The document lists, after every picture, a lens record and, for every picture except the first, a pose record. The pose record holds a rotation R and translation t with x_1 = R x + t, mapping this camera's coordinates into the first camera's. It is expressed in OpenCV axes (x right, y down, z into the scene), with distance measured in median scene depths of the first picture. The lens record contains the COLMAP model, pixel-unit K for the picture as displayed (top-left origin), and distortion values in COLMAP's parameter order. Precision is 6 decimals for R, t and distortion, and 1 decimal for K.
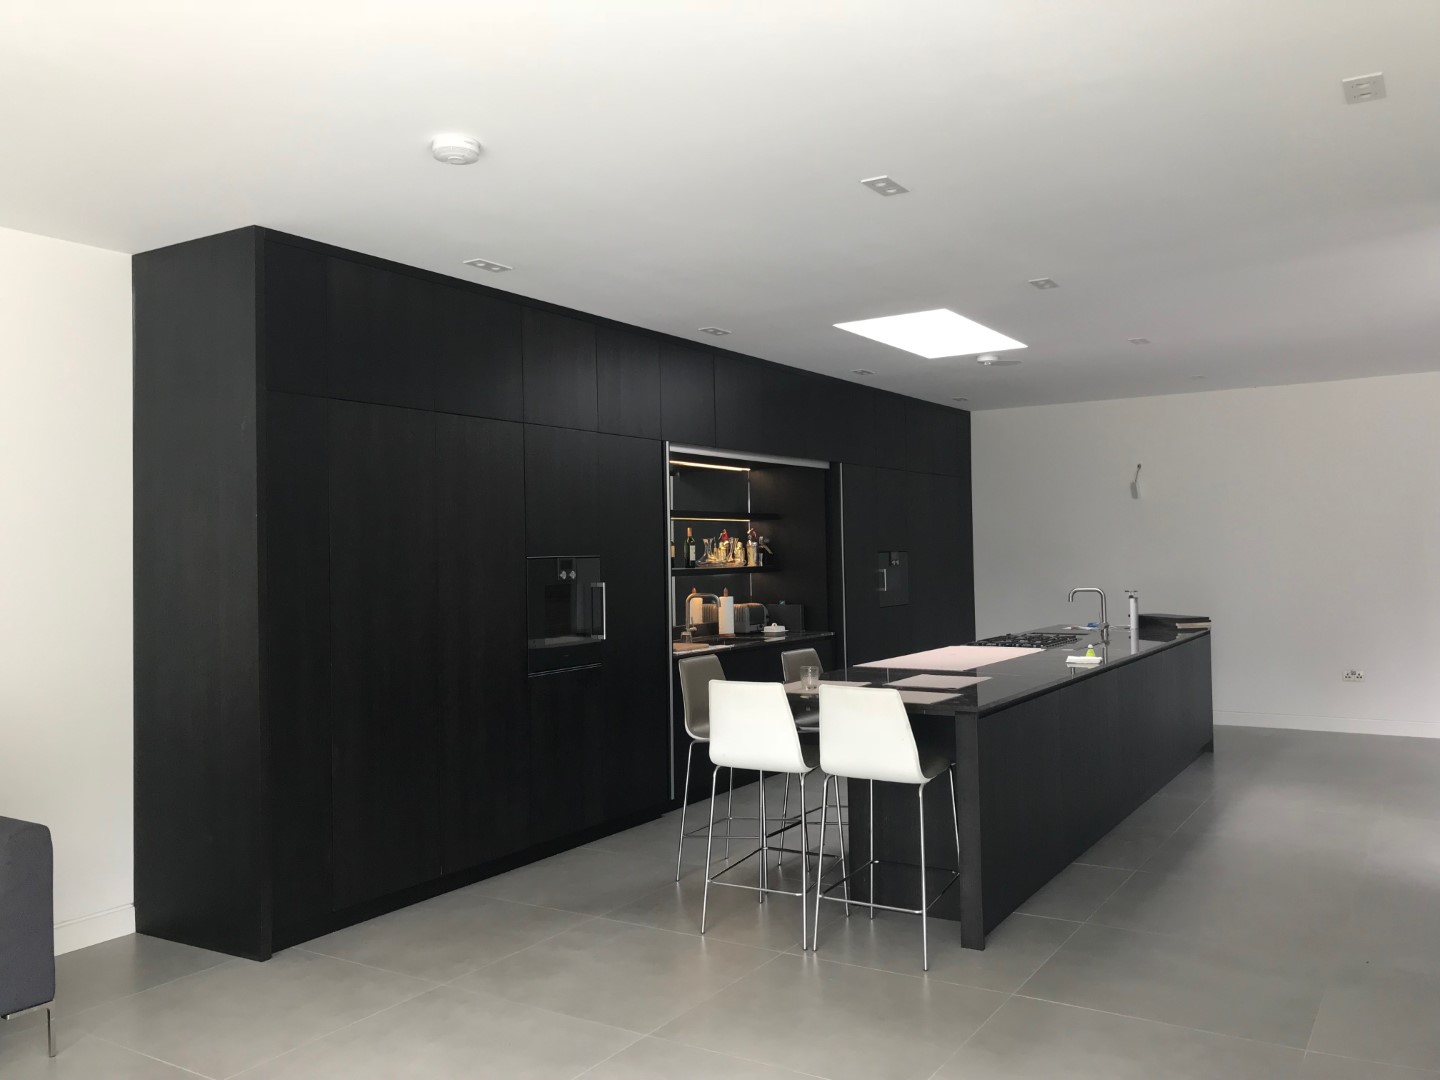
lens RADIAL K [[1194.3, 0, 720.0], [0, 1194.3, 540.0], [0, 0, 1]] dist [0.002084, 0.011747]
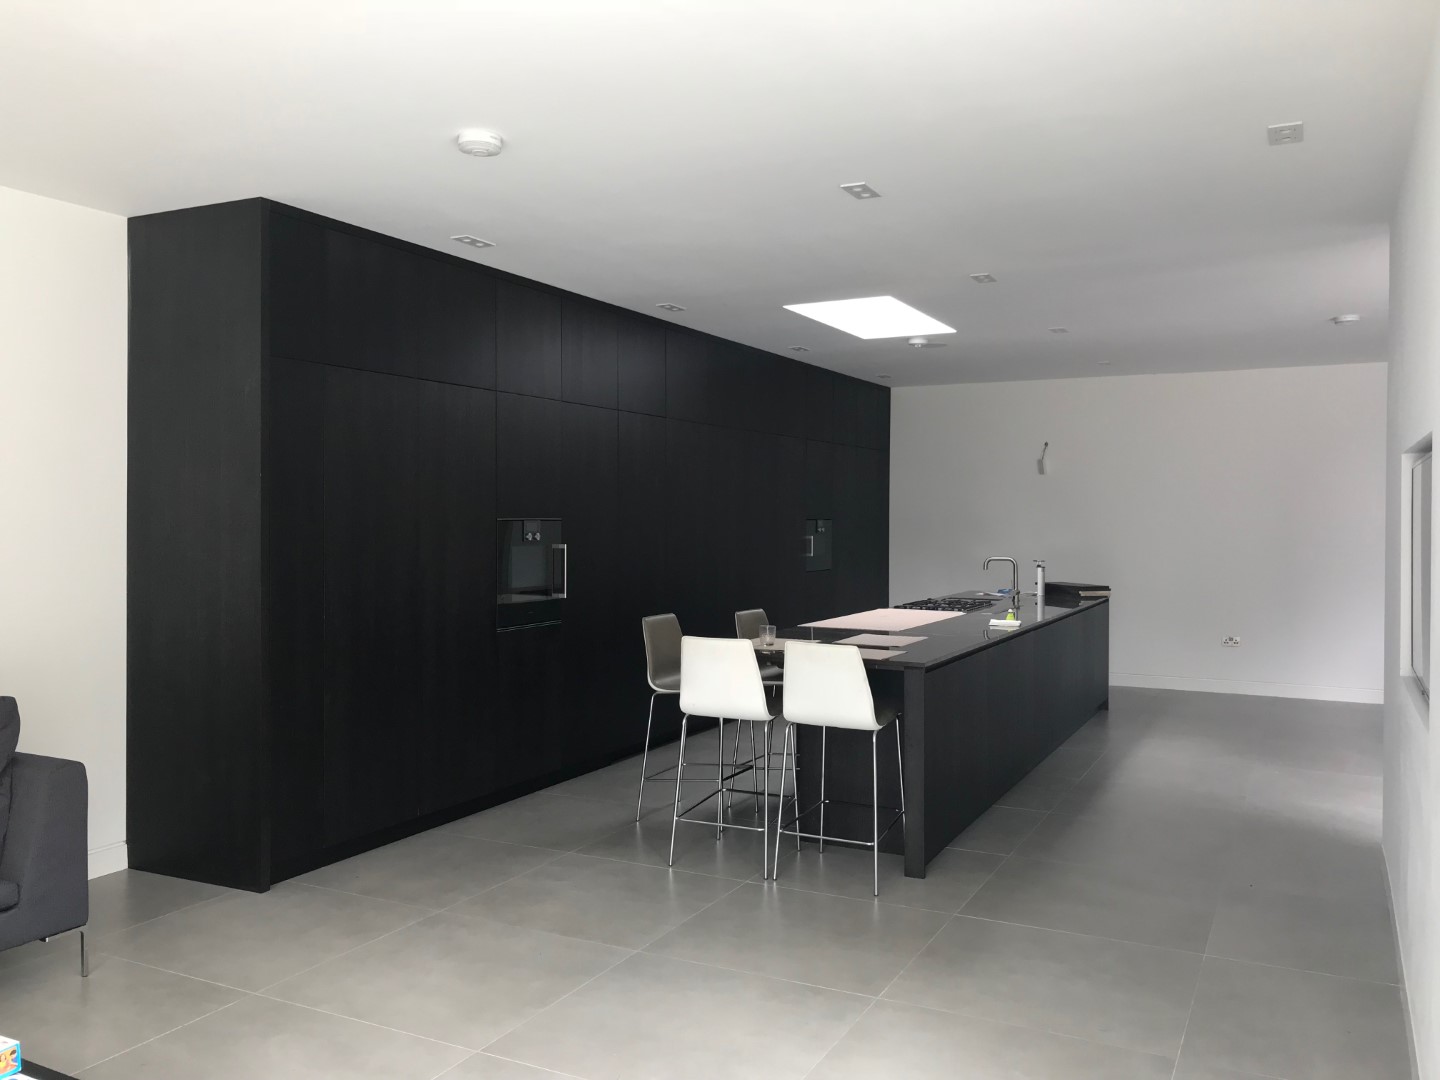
lens RADIAL K [[1192.0, 0, 720.0], [0, 1192.0, 540.0], [0, 0, 1]] dist [0.009270, 0.012902]
pose [[0.995656, 0.020101, 0.090913, -0.072298], [-0.022961, 0.999270, 0.030522, -0.004076], [-0.090233, -0.032477, 0.995391, -0.081204]]
